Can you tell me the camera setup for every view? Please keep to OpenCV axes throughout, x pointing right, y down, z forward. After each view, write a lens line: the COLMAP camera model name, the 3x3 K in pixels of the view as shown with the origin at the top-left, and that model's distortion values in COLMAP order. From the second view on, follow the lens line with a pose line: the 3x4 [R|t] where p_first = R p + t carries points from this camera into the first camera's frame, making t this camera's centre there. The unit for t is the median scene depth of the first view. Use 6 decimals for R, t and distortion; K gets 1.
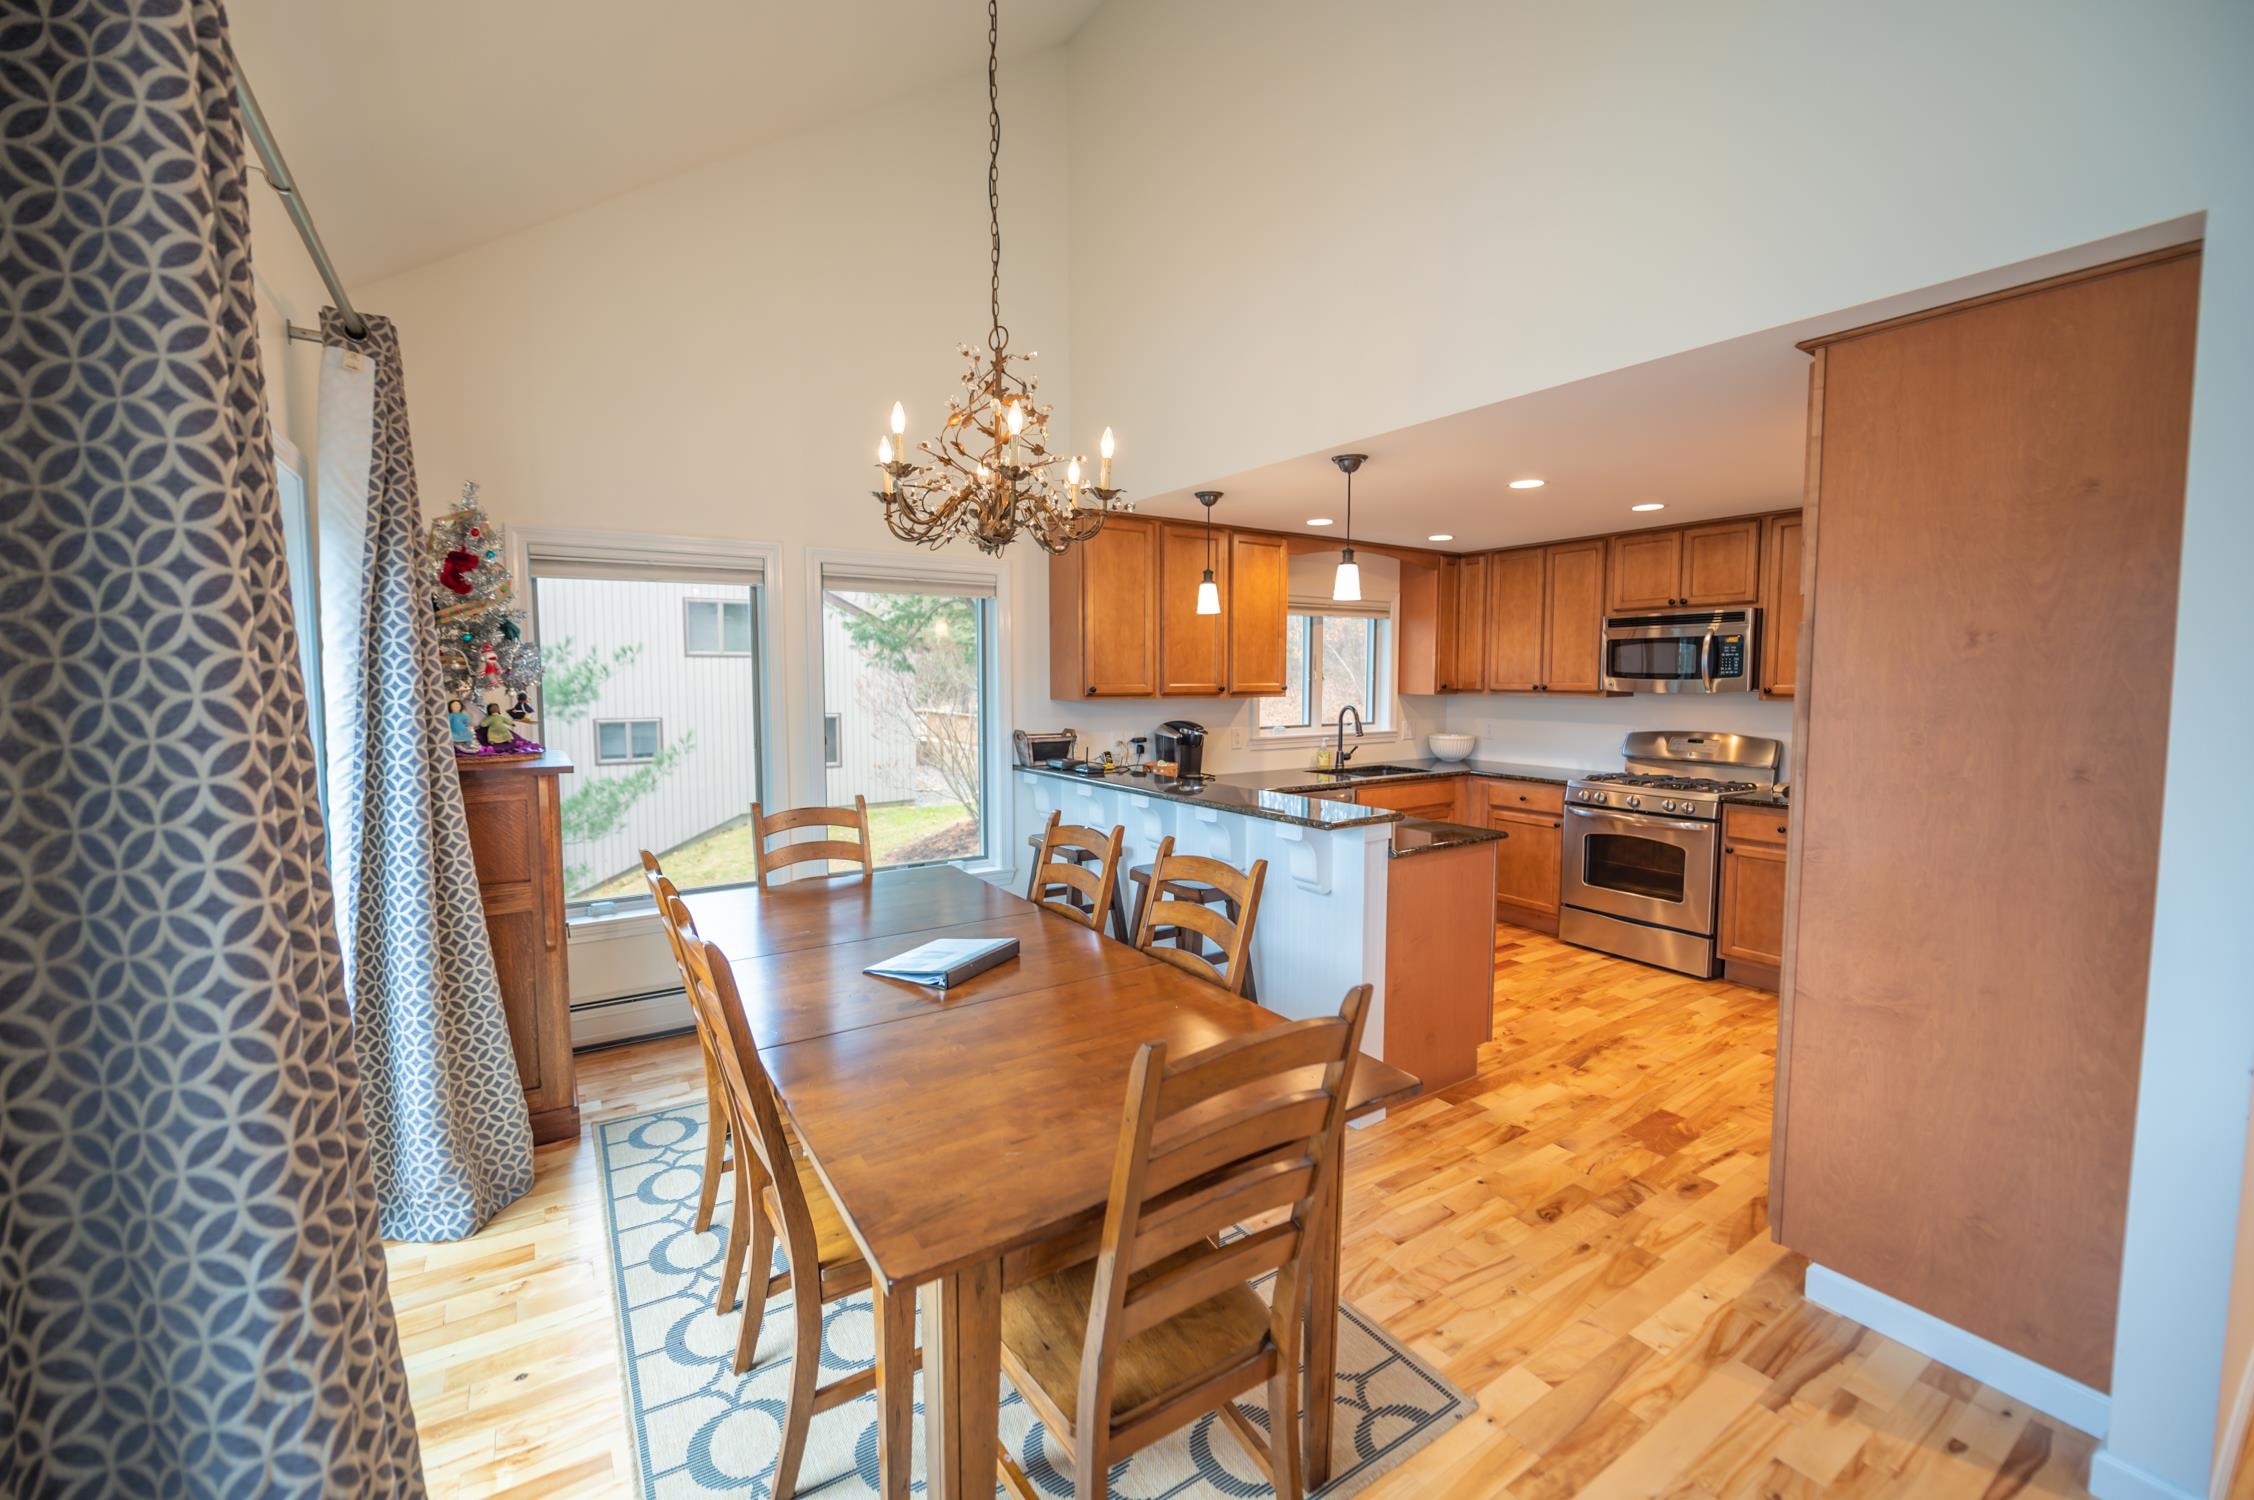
lens RADIAL K [[899.4, 0, 1112.6], [0, 899.4, 737.7], [0, 0, 1]] dist [-0.002500, -0.000427]
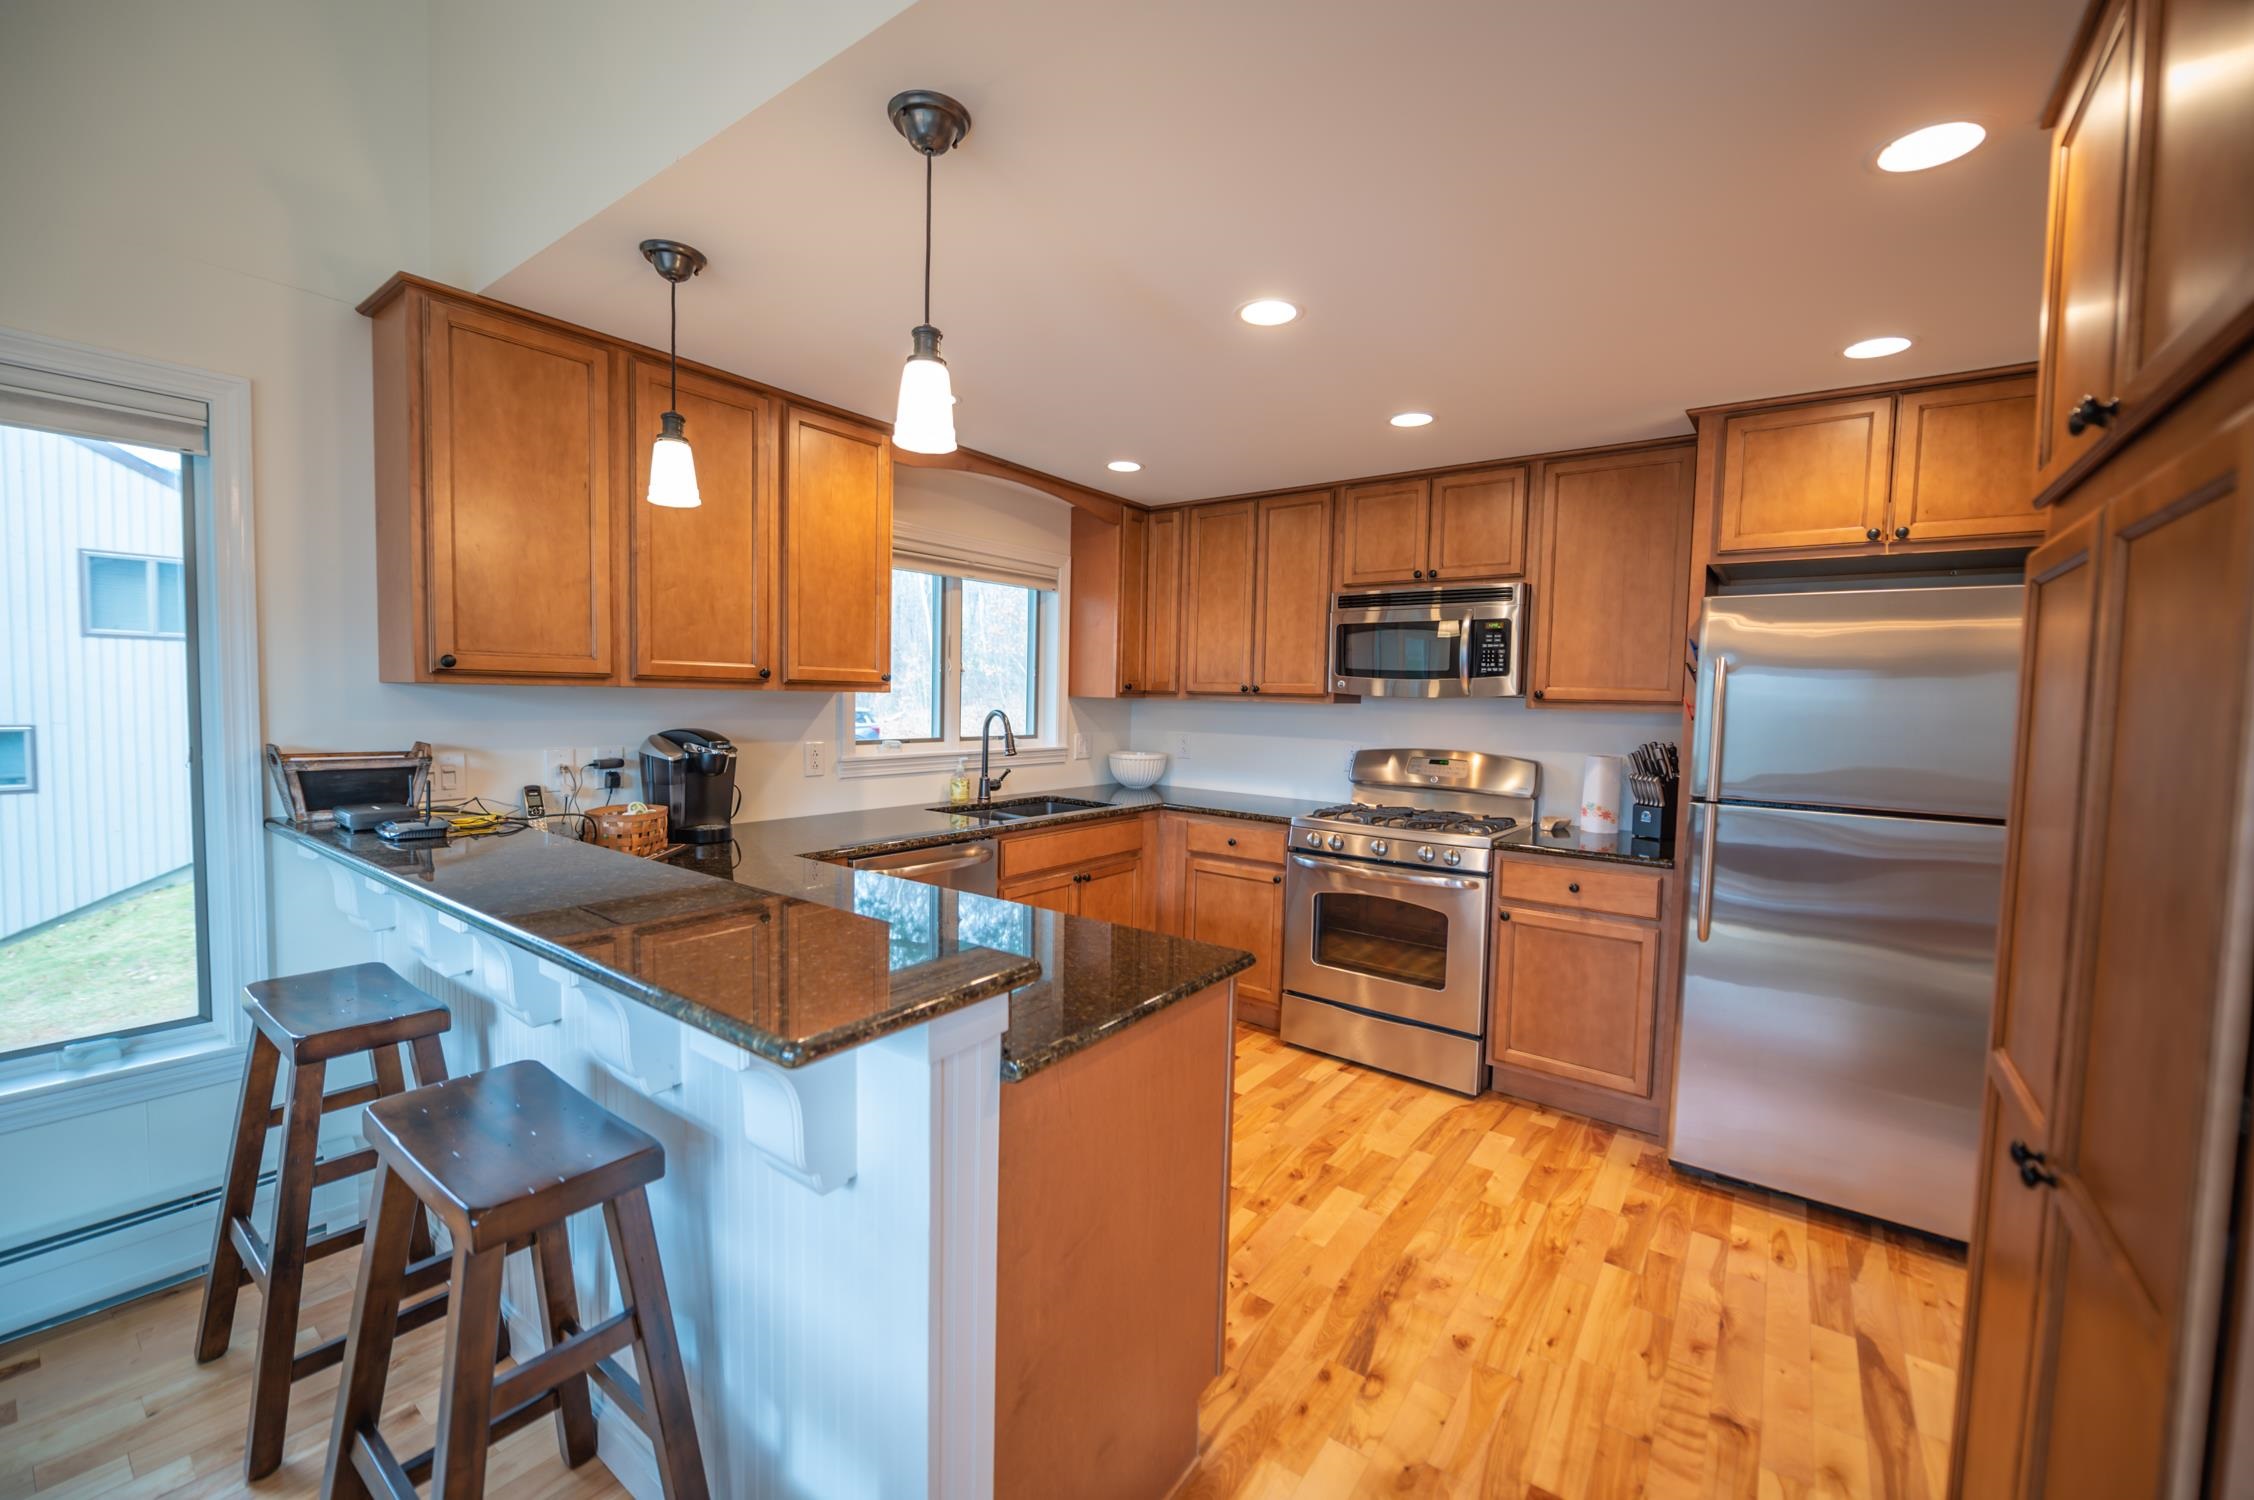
lens RADIAL K [[932.7, 0, 1127.0], [0, 932.7, 750.0], [0, 0, 1]] dist [0.000736, 0.000025]
pose [[0.937560, 0.001355, 0.347821, 0.123140], [0.000120, 0.999991, -0.004219, -0.002981], [-0.347824, 0.003997, 0.937551, 0.342908]]
